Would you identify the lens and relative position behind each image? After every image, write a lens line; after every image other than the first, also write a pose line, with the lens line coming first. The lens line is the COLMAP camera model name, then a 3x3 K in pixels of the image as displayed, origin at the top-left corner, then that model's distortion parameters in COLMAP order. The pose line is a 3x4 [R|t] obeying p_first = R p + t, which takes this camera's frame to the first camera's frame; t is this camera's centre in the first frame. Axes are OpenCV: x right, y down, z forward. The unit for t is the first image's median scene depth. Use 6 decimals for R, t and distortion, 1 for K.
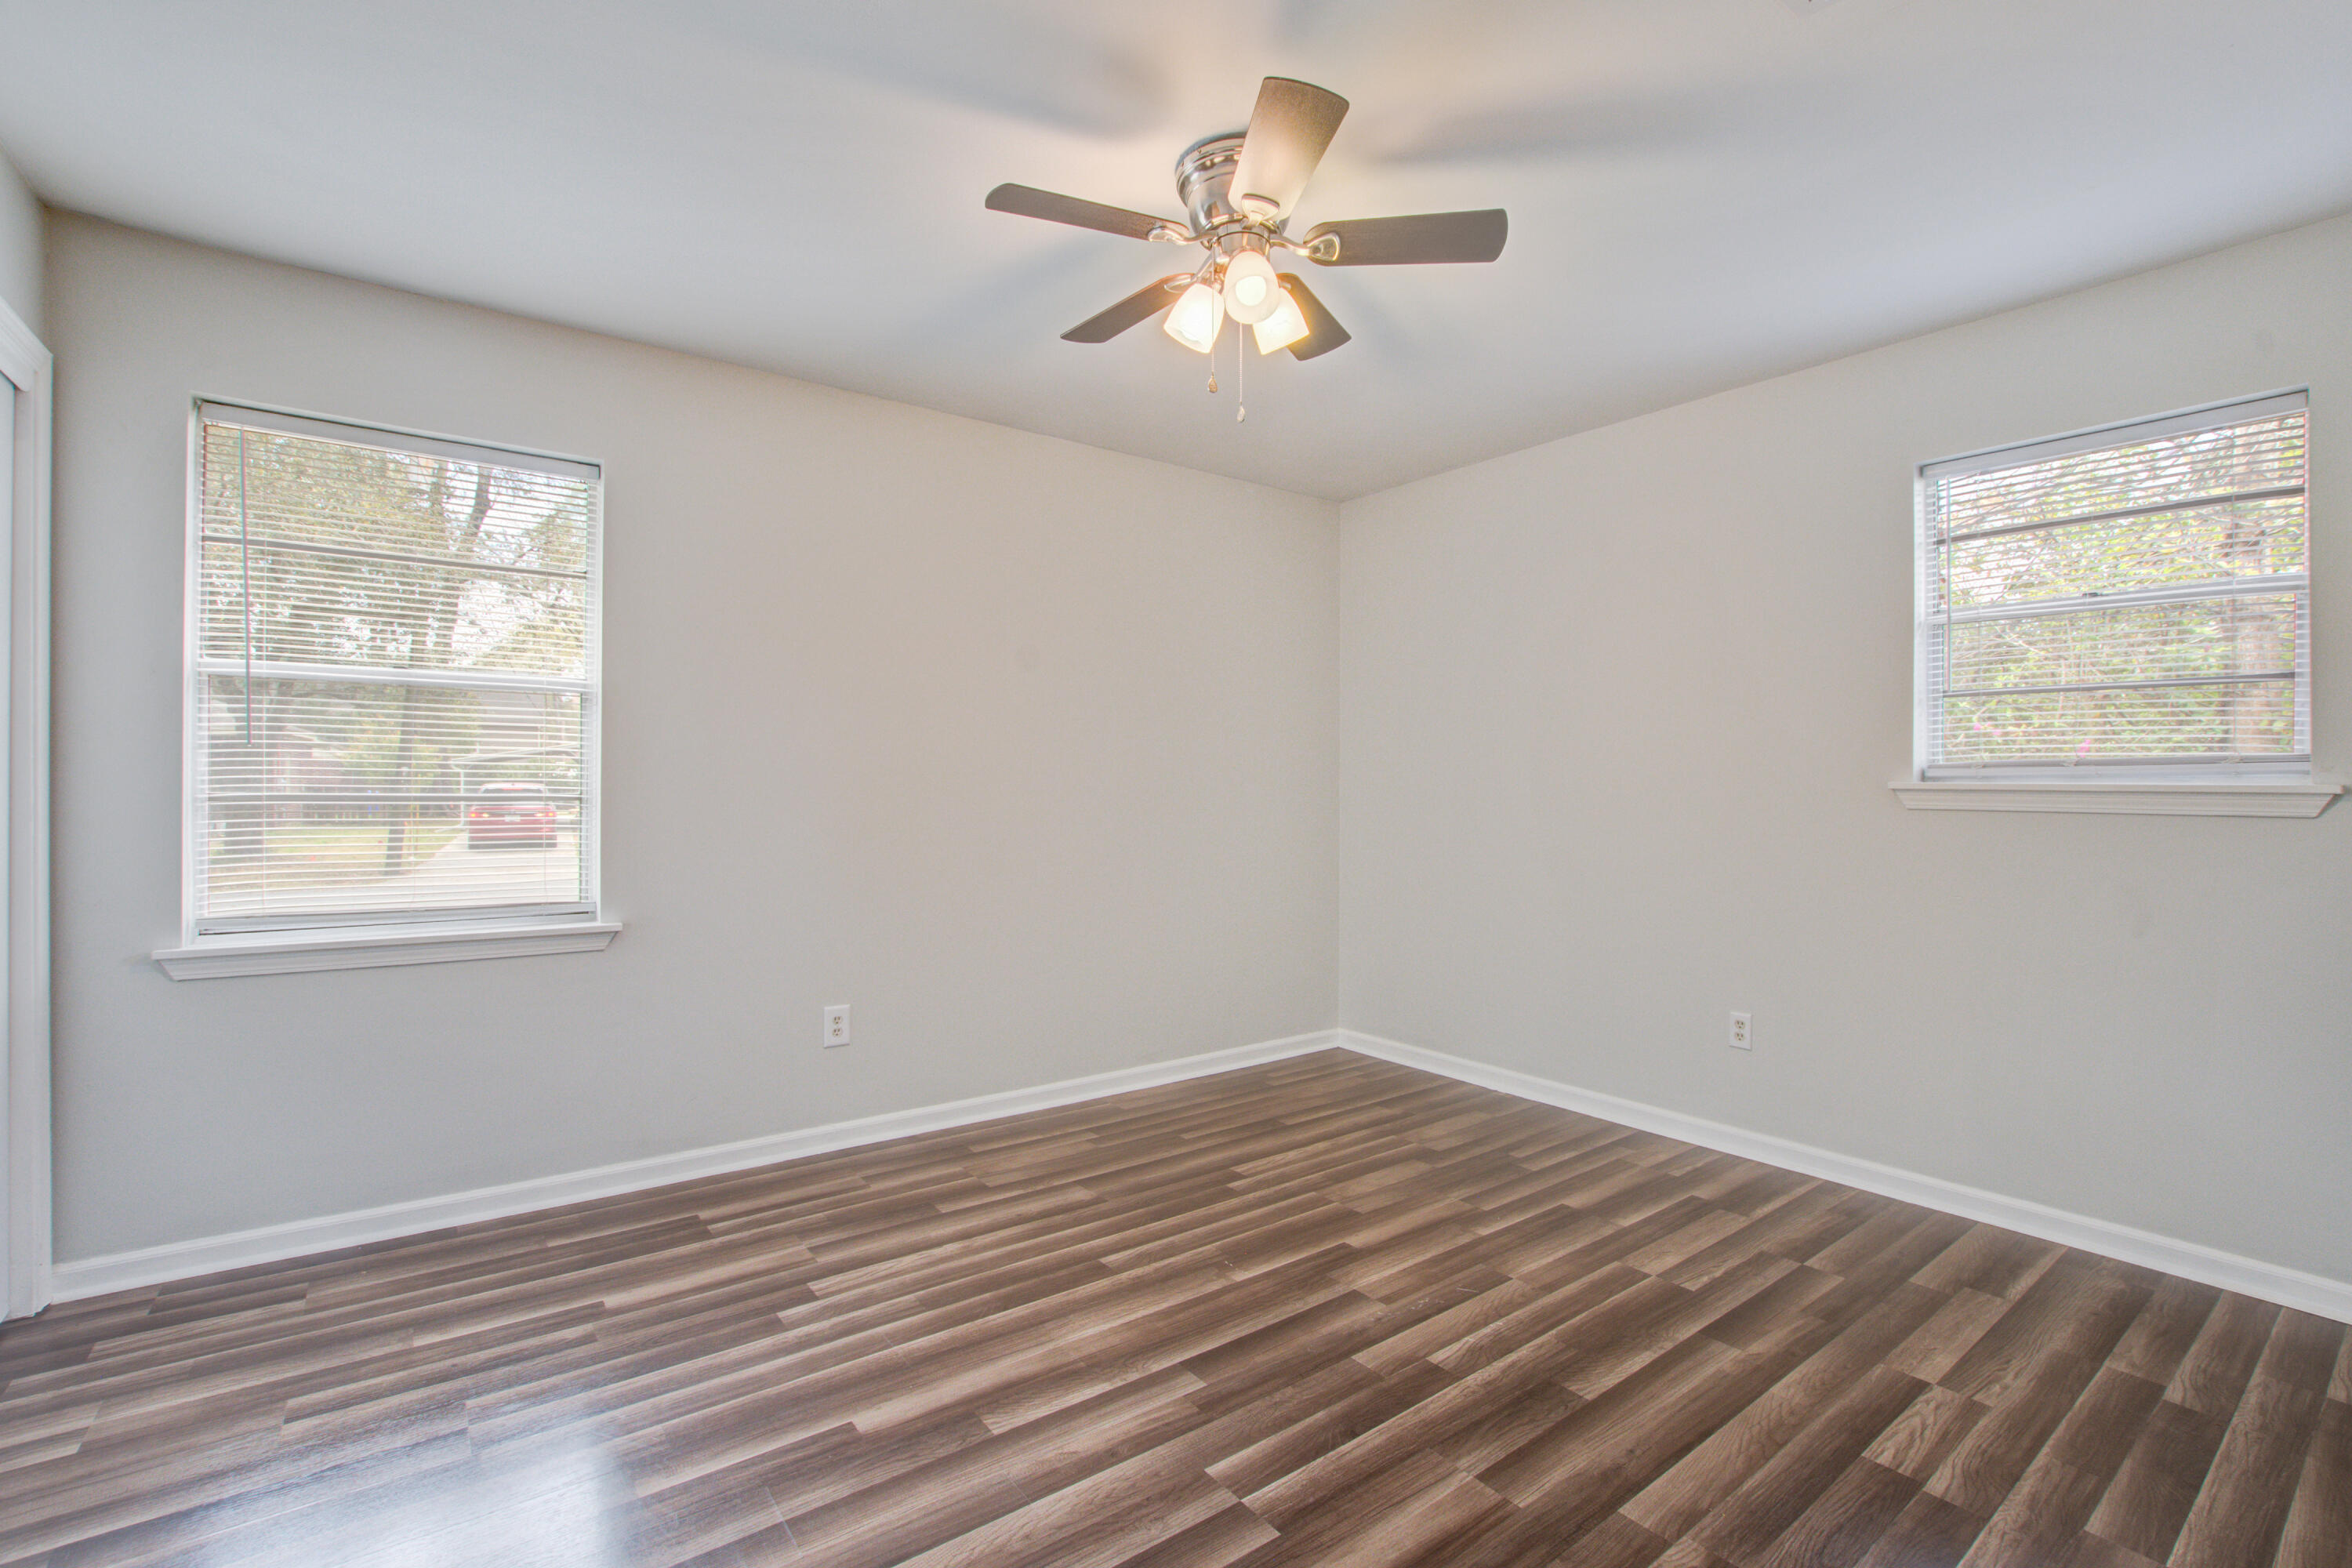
lens RADIAL K [[1041.8, 0, 1180.1], [0, 1041.8, 781.2], [0, 0, 1]] dist [-0.026289, 0.000922]
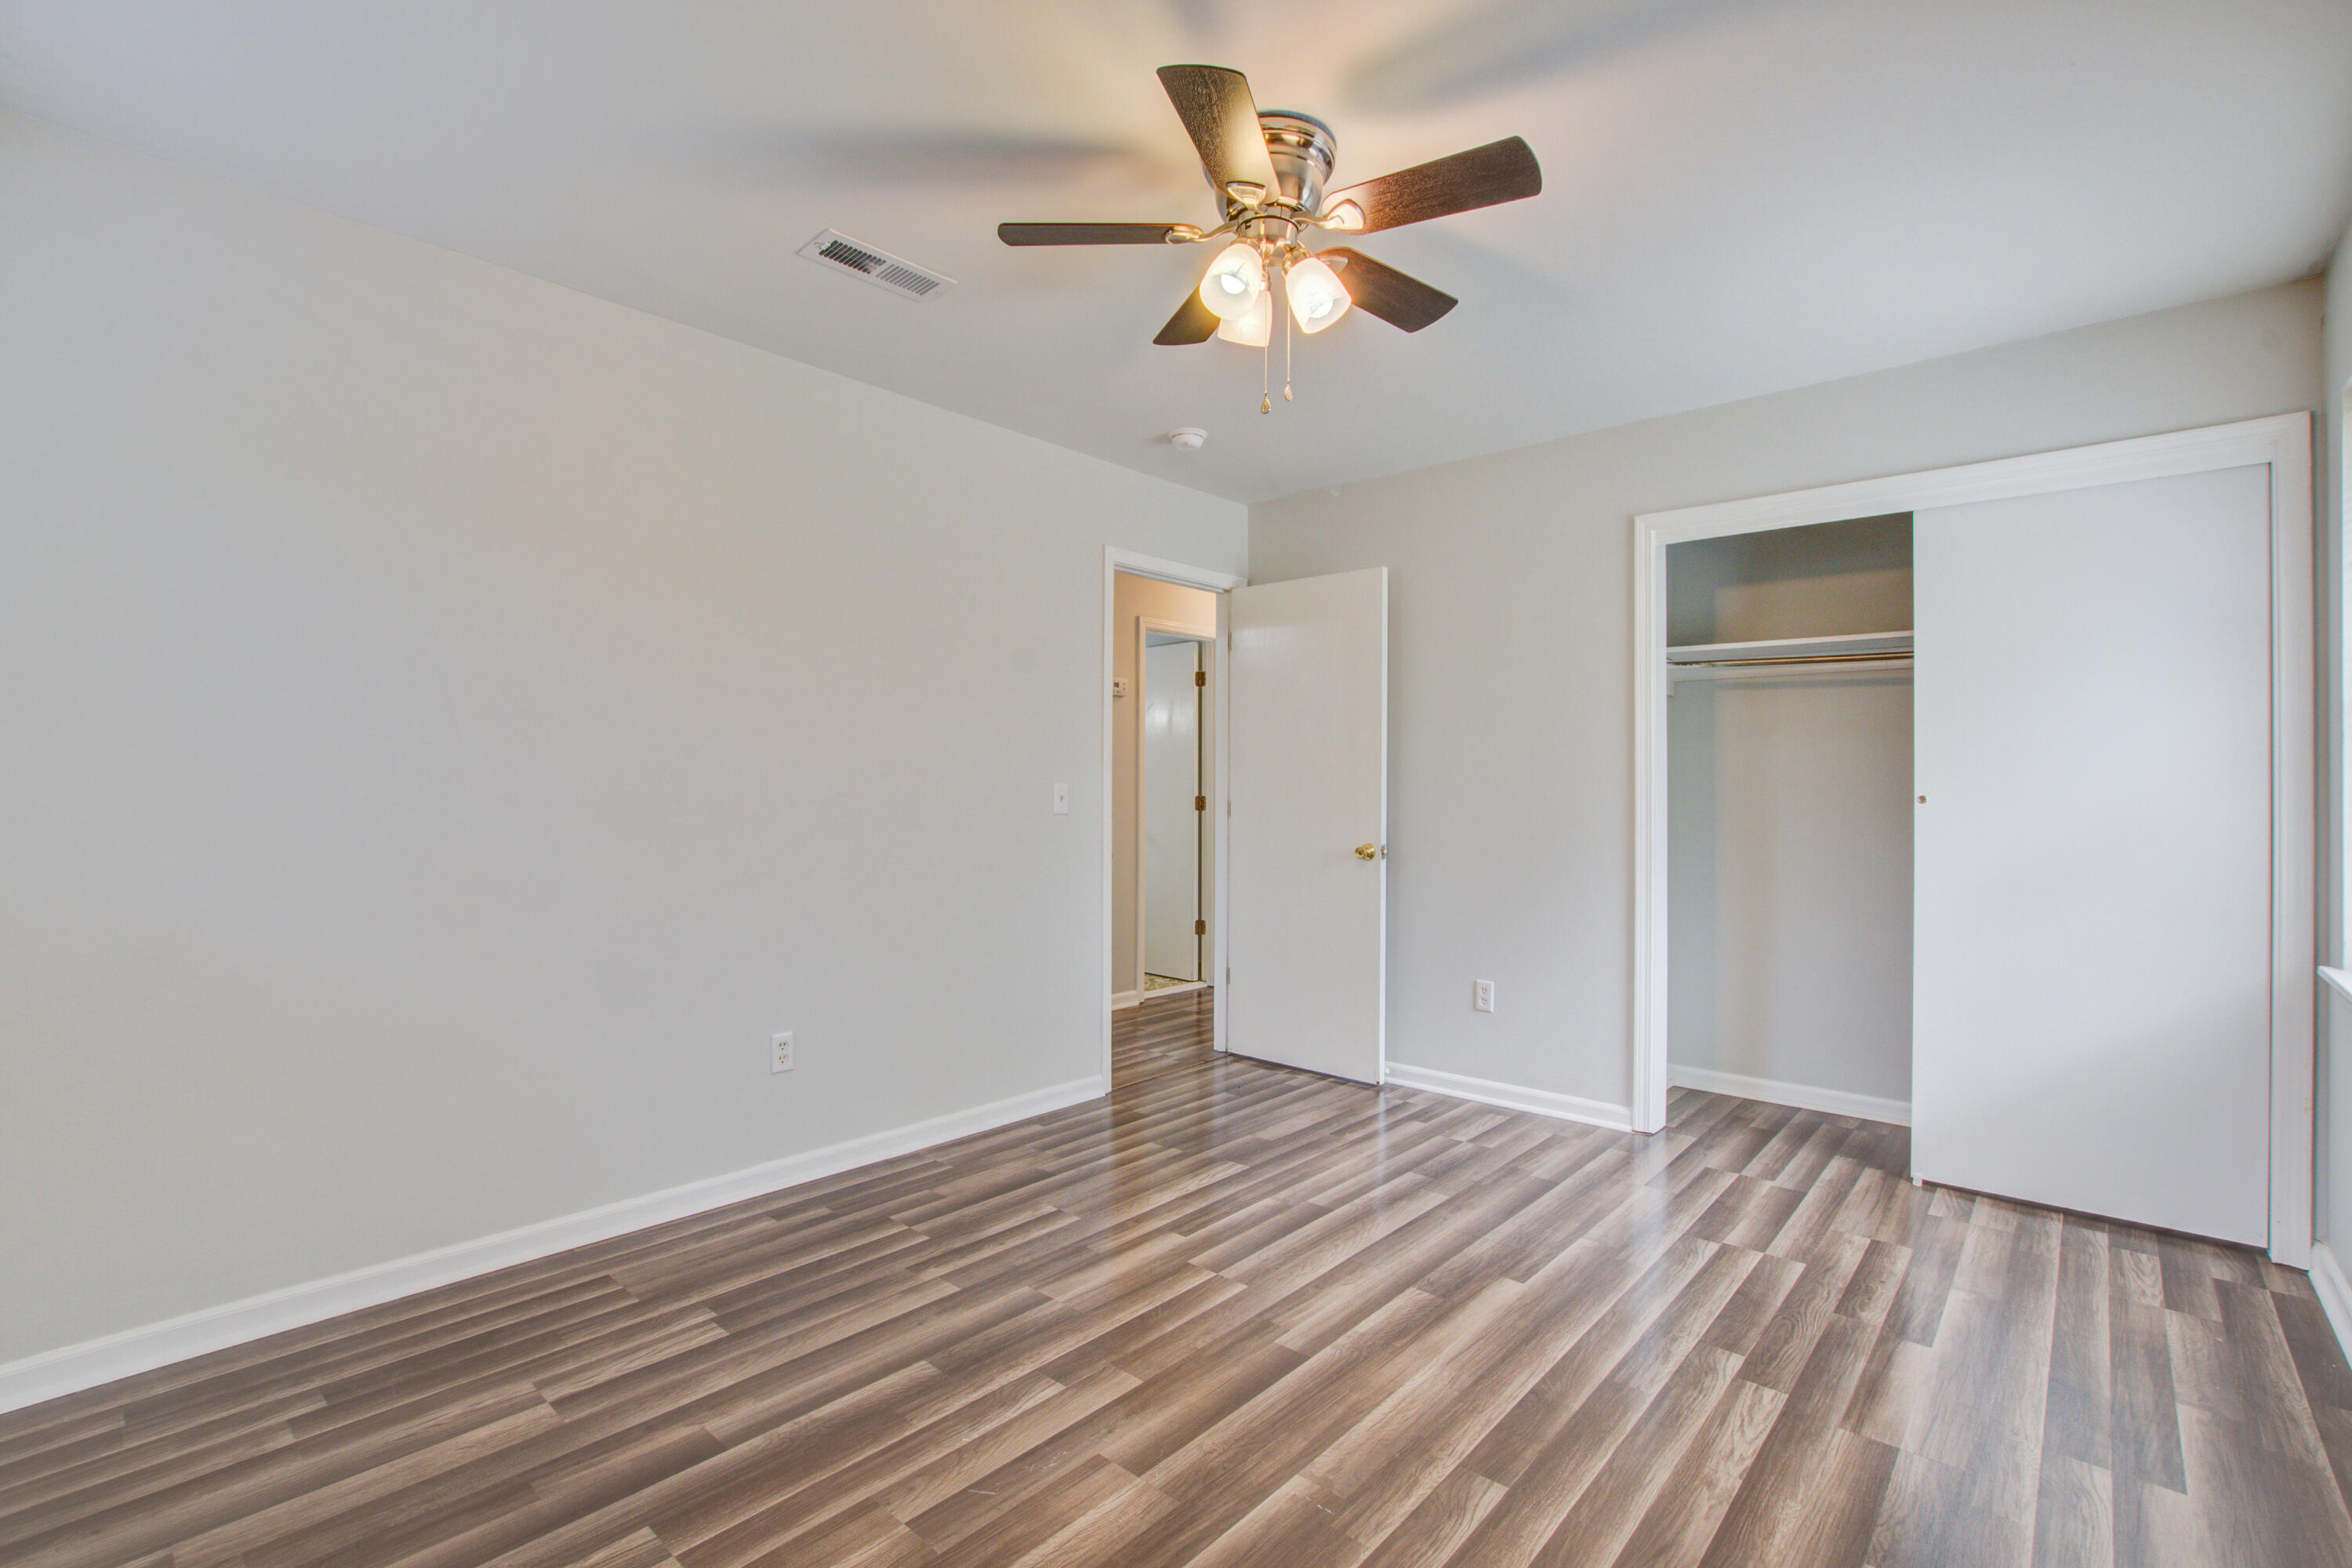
lens RADIAL K [[1041.8, 0, 1180.1], [0, 1041.8, 781.2], [0, 0, 1]] dist [-0.026289, 0.000922]
pose [[-0.980611, -0.010867, -0.195664, 0.314876], [-0.009155, 0.999912, -0.009652, 0.004263], [0.195752, -0.007673, -0.980623, 1.885574]]
